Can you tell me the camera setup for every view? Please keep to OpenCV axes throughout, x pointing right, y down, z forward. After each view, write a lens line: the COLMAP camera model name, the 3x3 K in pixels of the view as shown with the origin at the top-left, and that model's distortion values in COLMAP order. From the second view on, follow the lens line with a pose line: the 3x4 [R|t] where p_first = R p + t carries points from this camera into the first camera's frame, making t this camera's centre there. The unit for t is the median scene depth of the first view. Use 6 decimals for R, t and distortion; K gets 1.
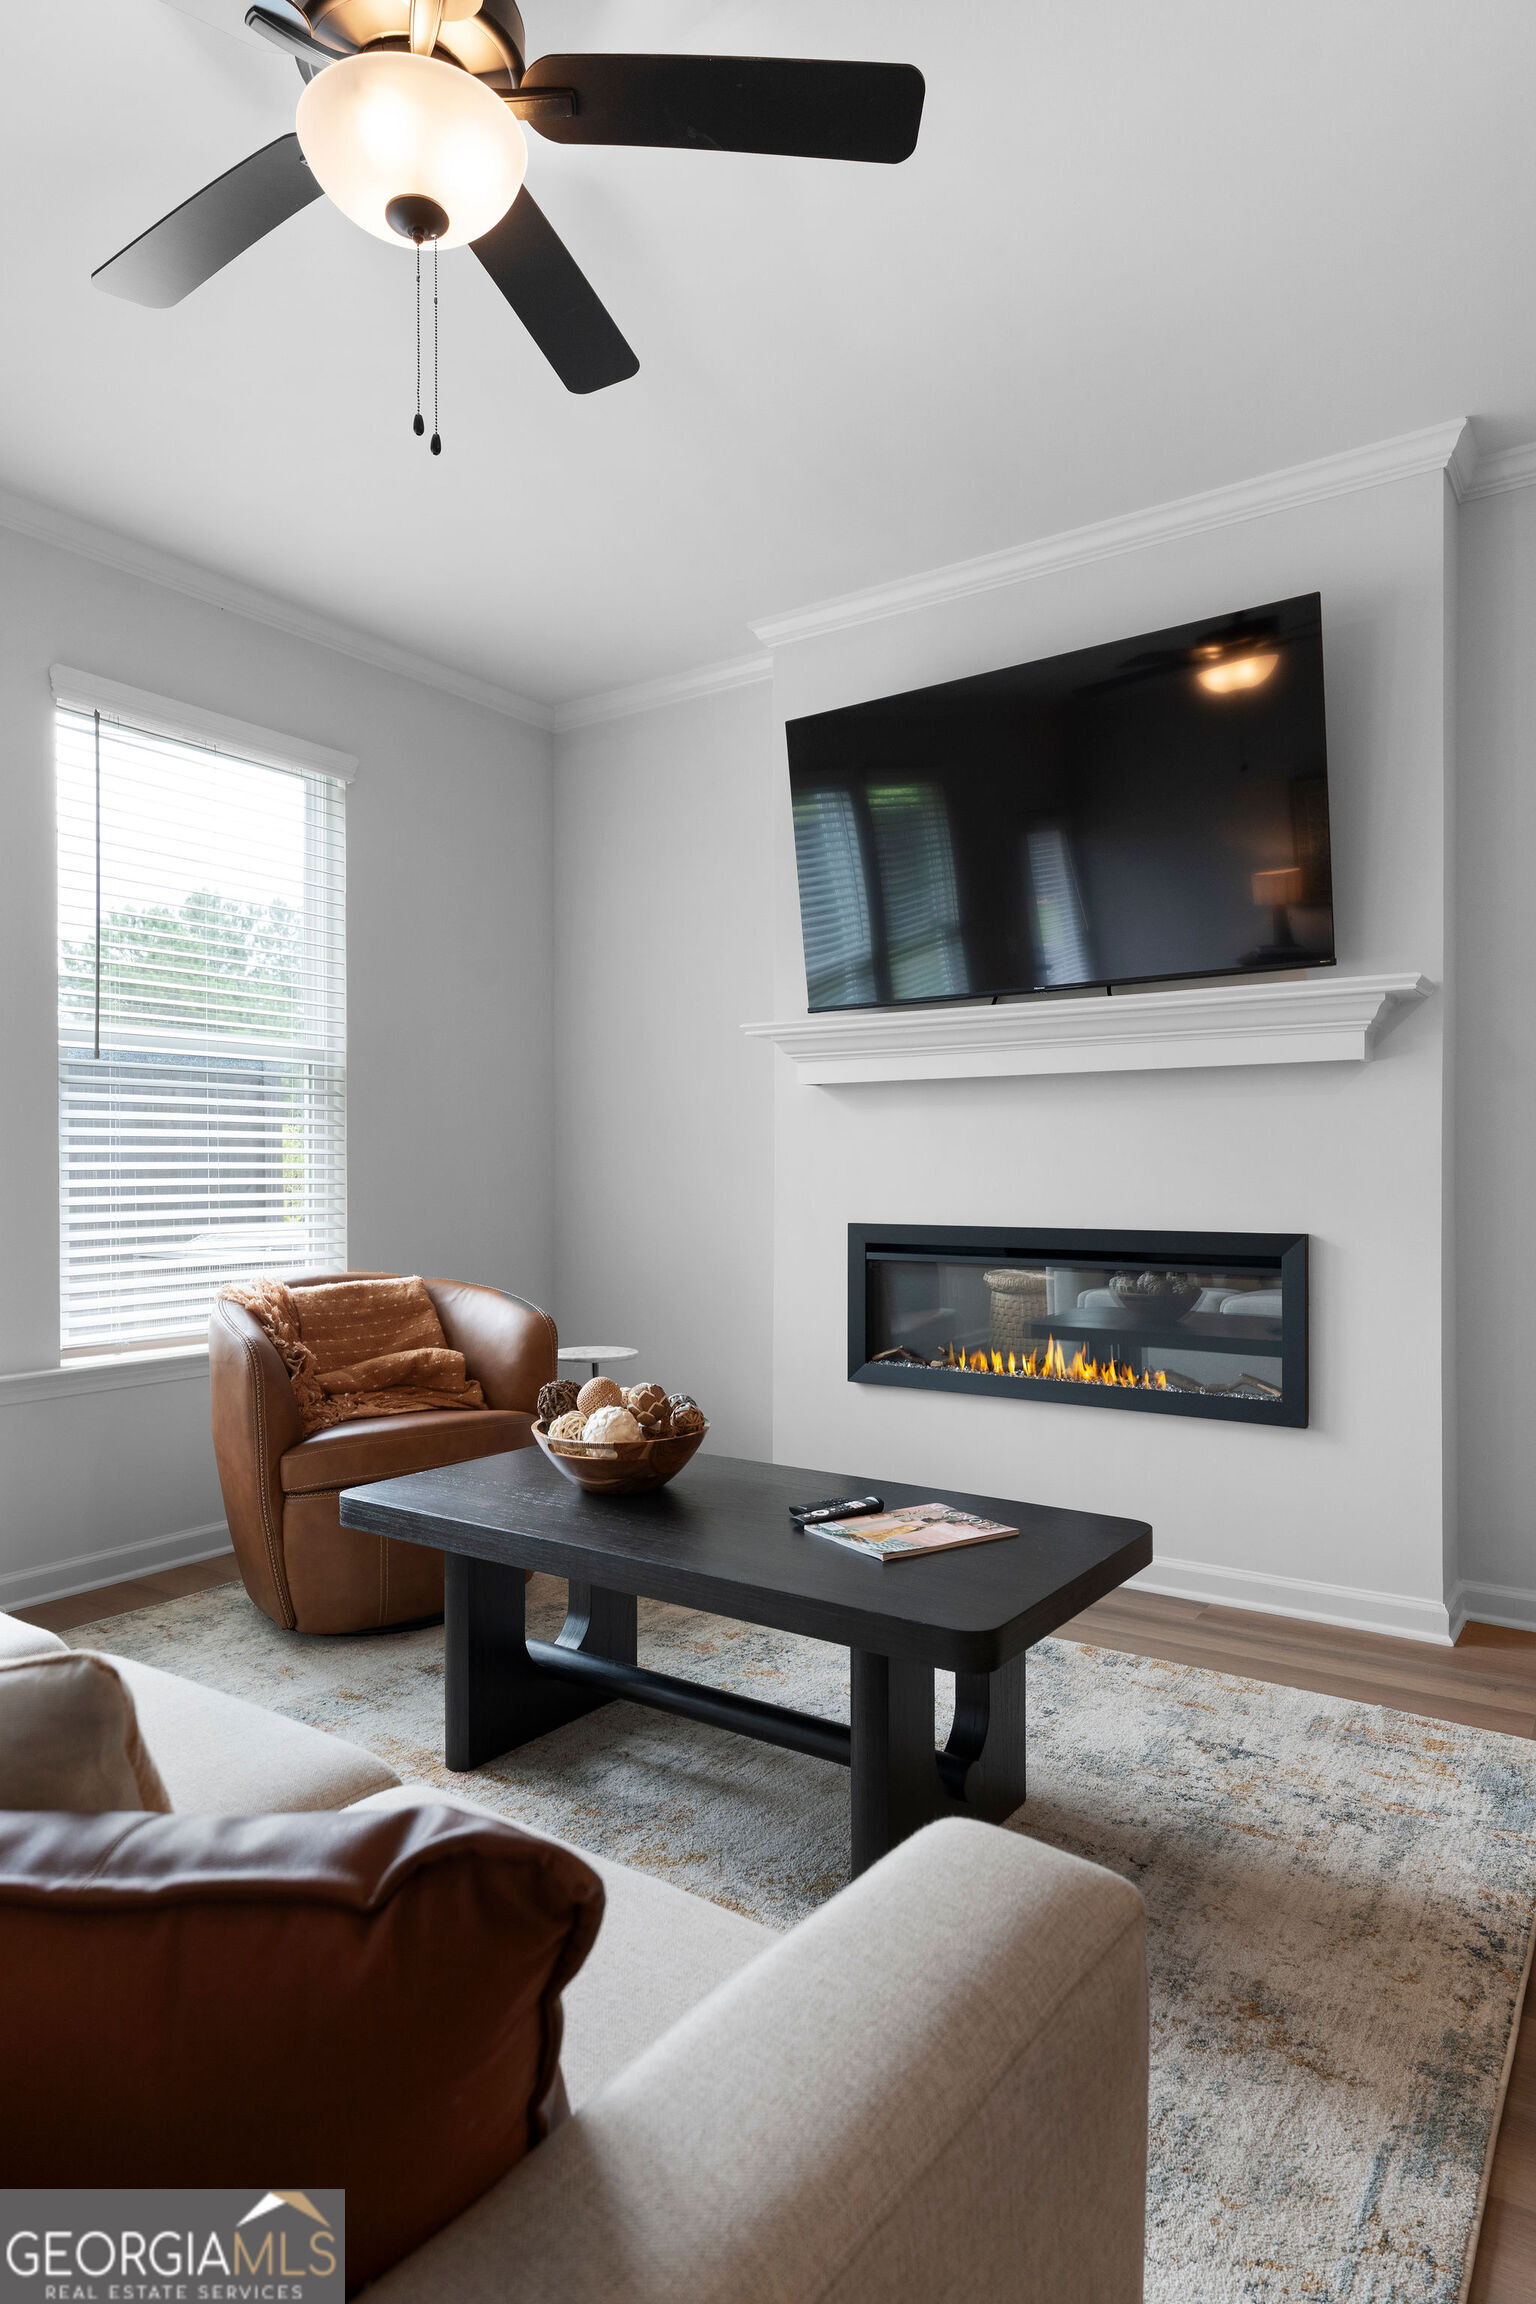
lens RADIAL K [[1330.2, 0, 770.5], [0, 1330.2, 1171.4], [0, 0, 1]] dist [-0.003752, -0.000724]
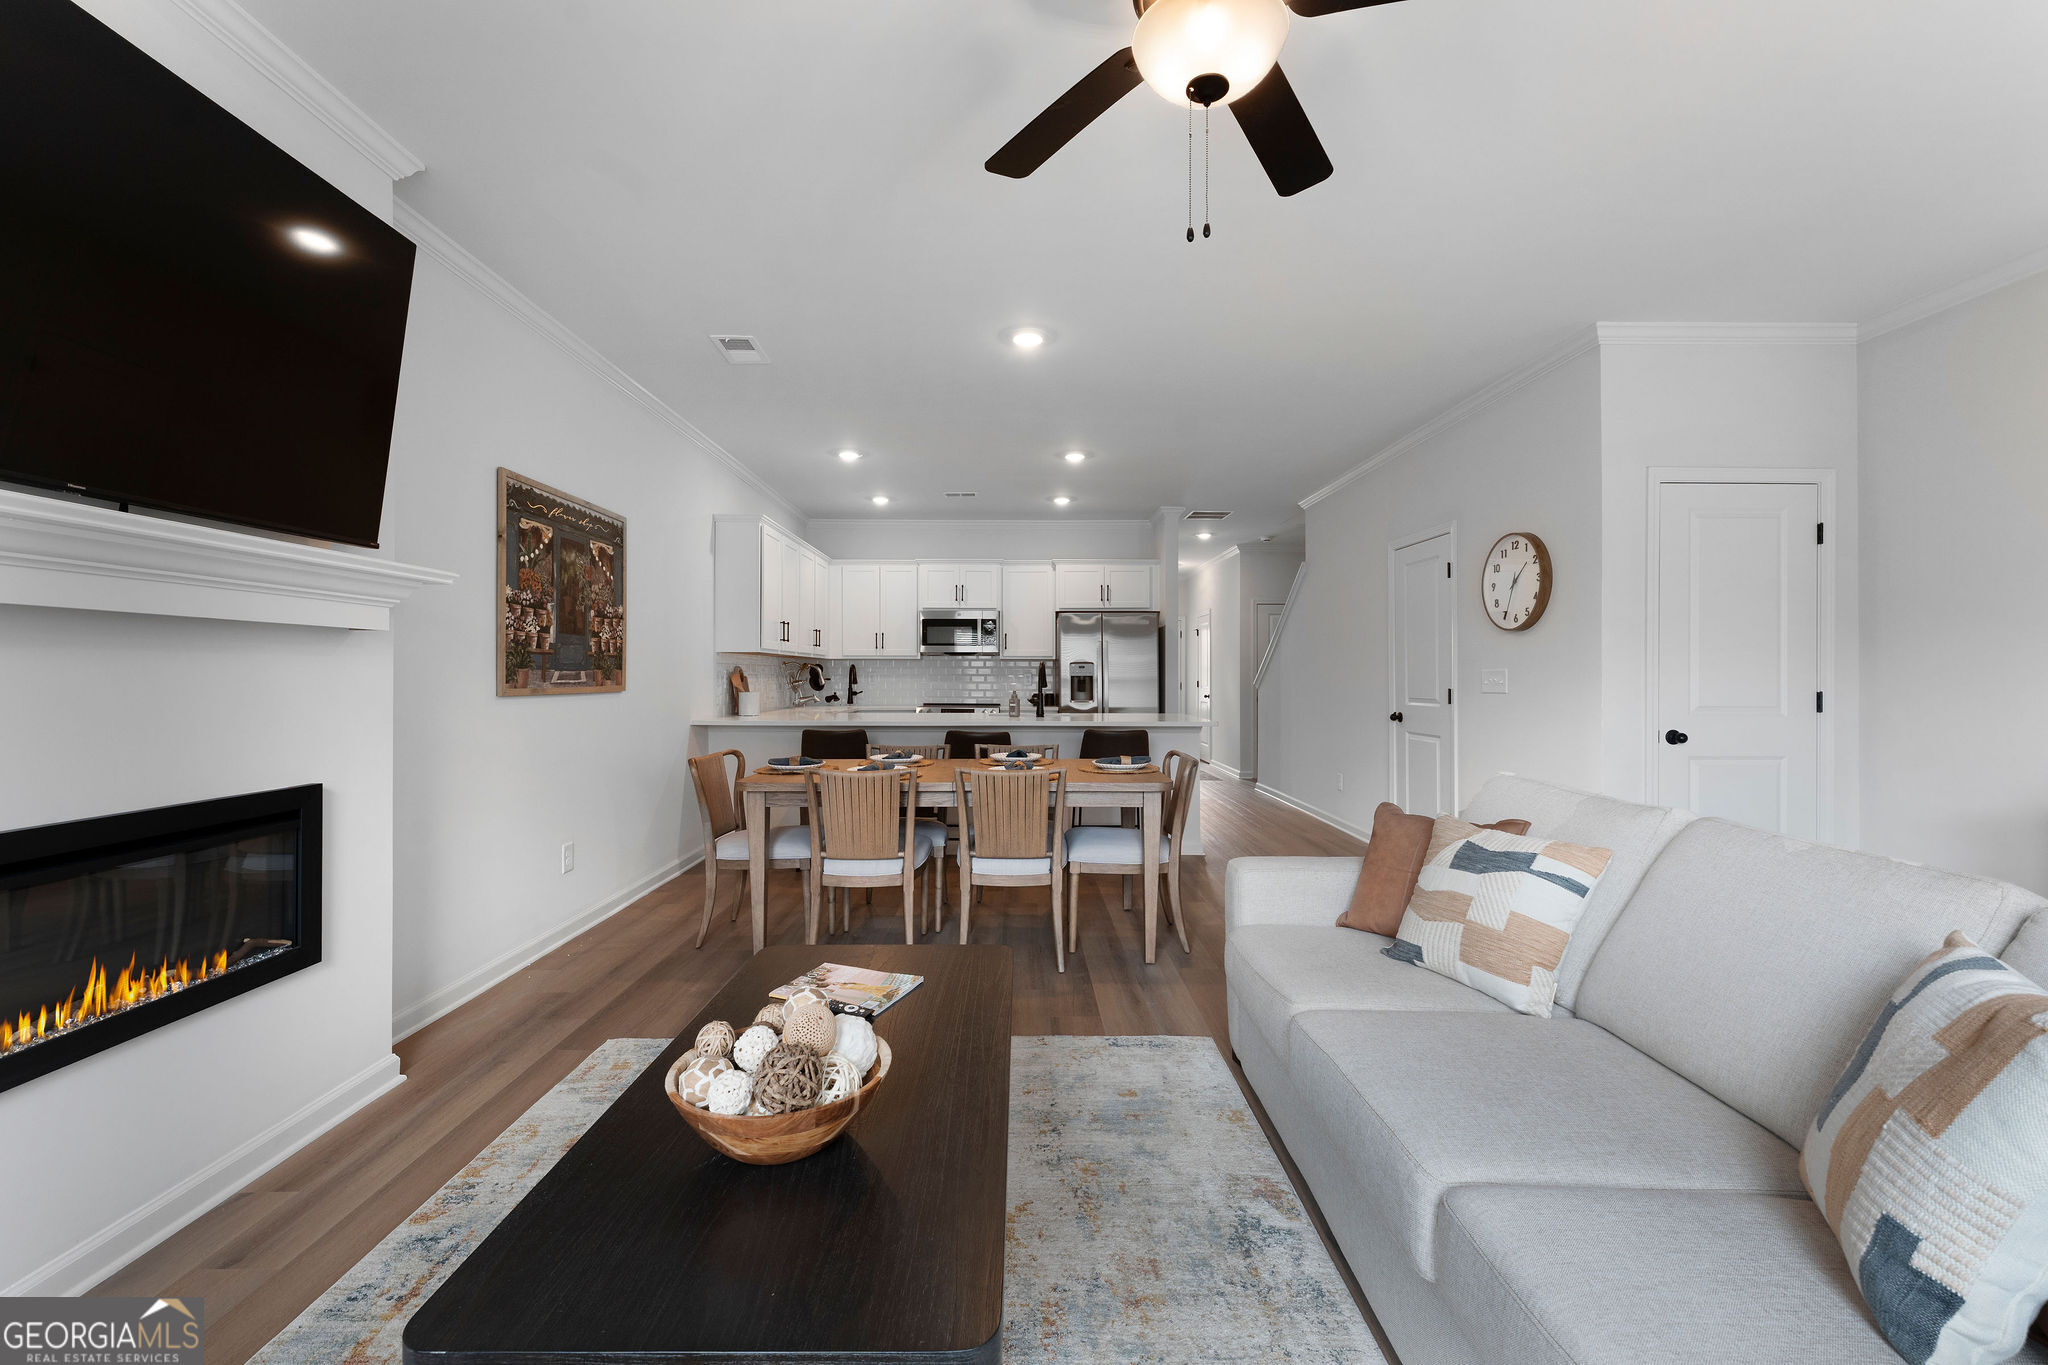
lens RADIAL K [[827.7, 0, 1018.1], [0, 827.7, 675.0], [0, 0, 1]] dist [-0.000121, -0.000460]
pose [[-0.573210, 0.002851, 0.819404, -0.472869], [0.003046, 0.999994, -0.001349, -0.037836], [-0.819403, 0.001722, -0.573215, 0.899539]]
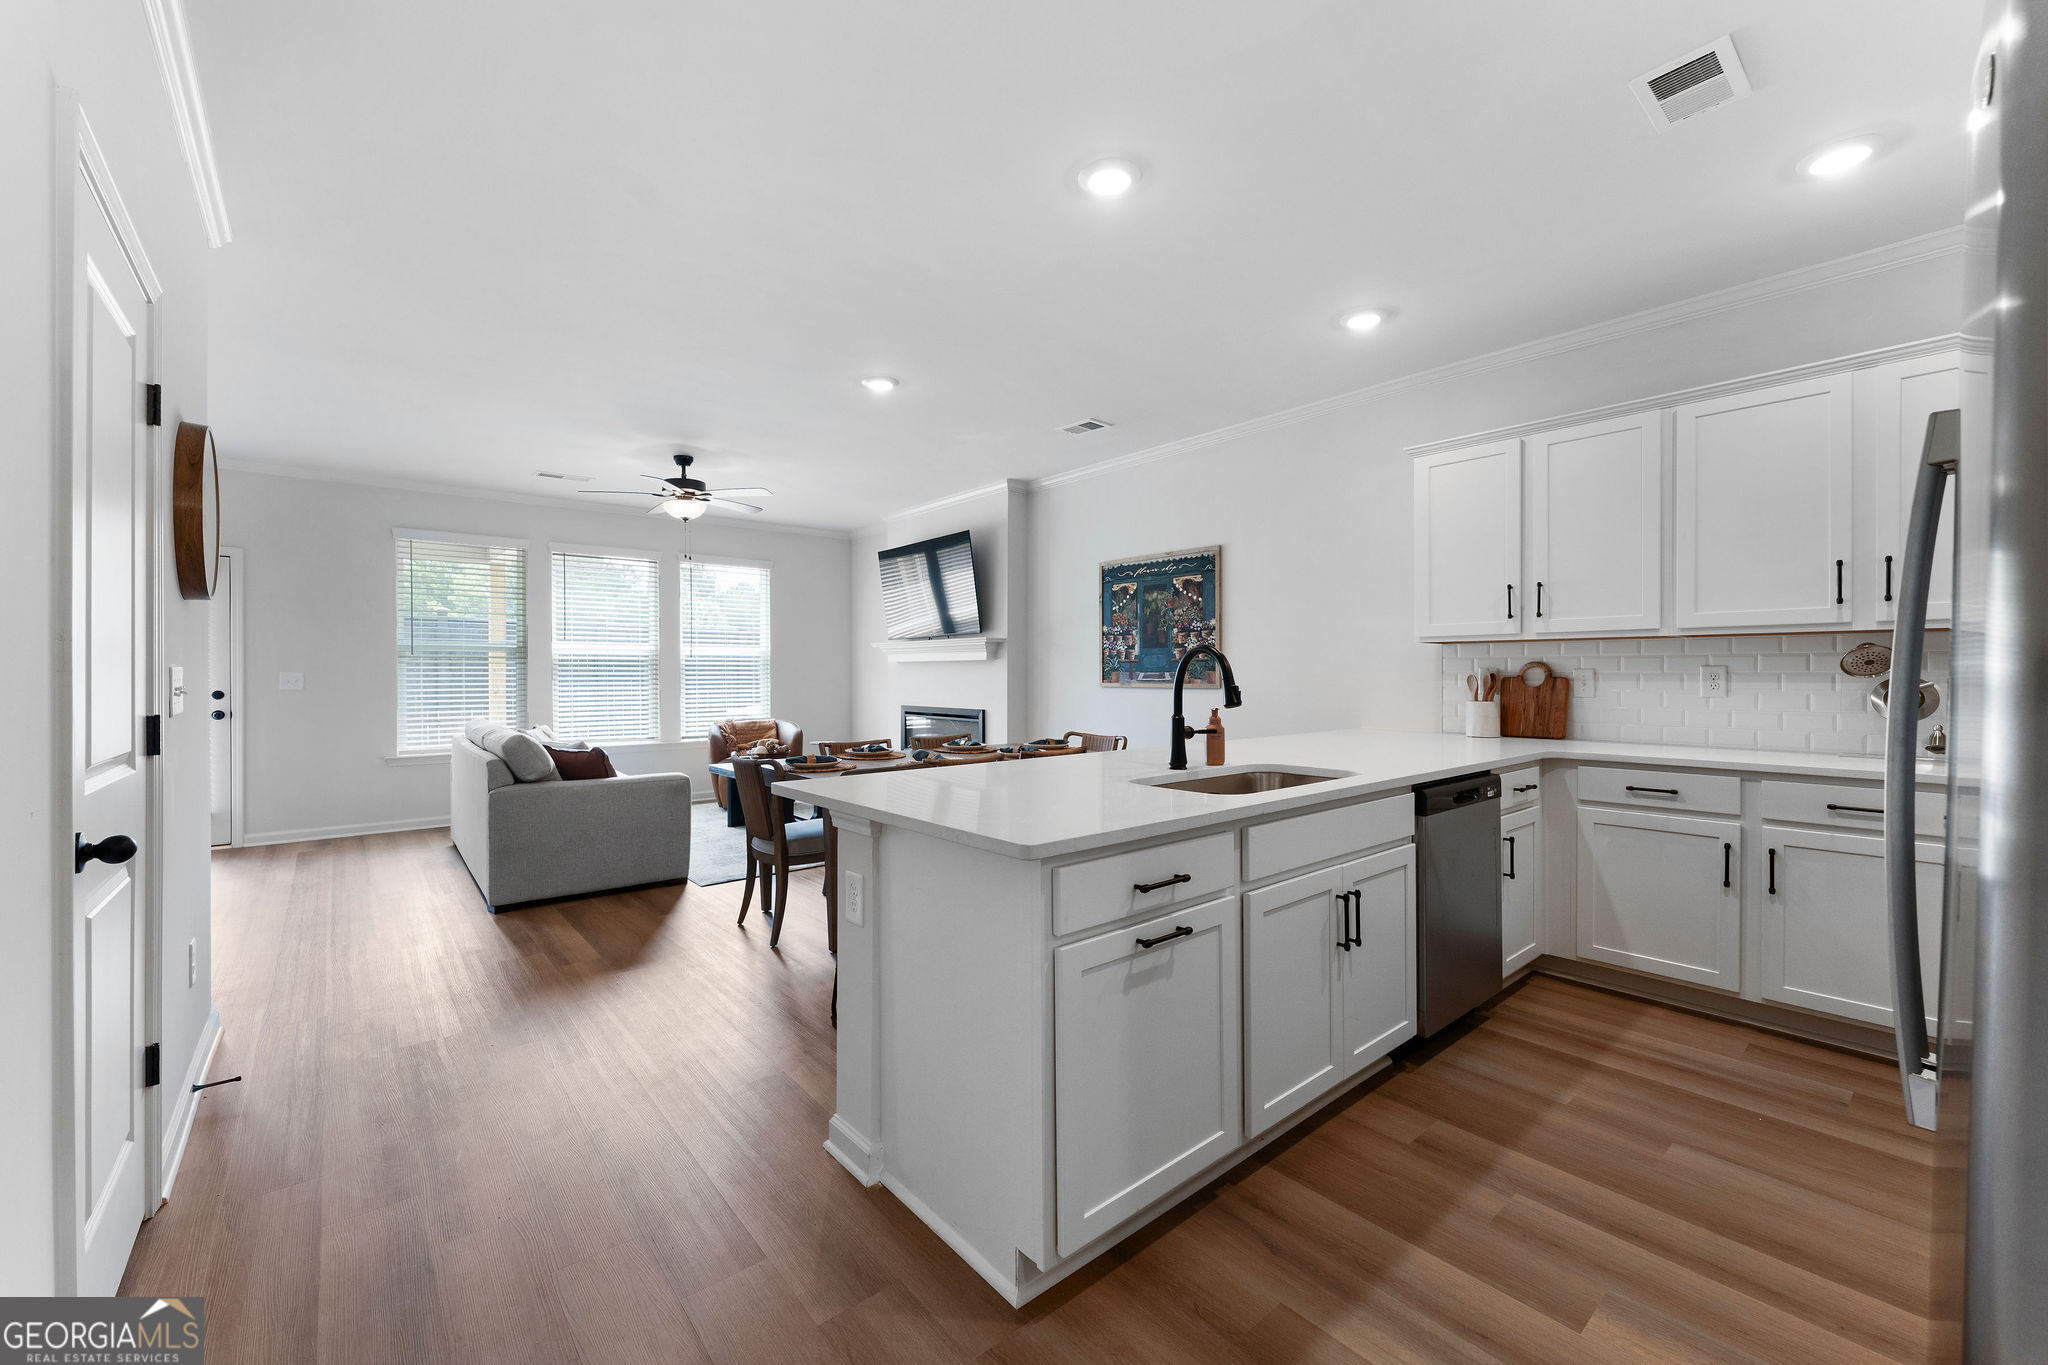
lens RADIAL K [[817.0, 0, 1017.3], [0, 817.0, 674.3], [0, 0, 1]] dist [0.001181, -0.000097]
pose [[0.962207, 0.000891, -0.272317, 1.043606], [-0.001190, 0.999999, -0.000930, -0.041313], [0.272316, 0.001219, 0.962207, -0.993292]]
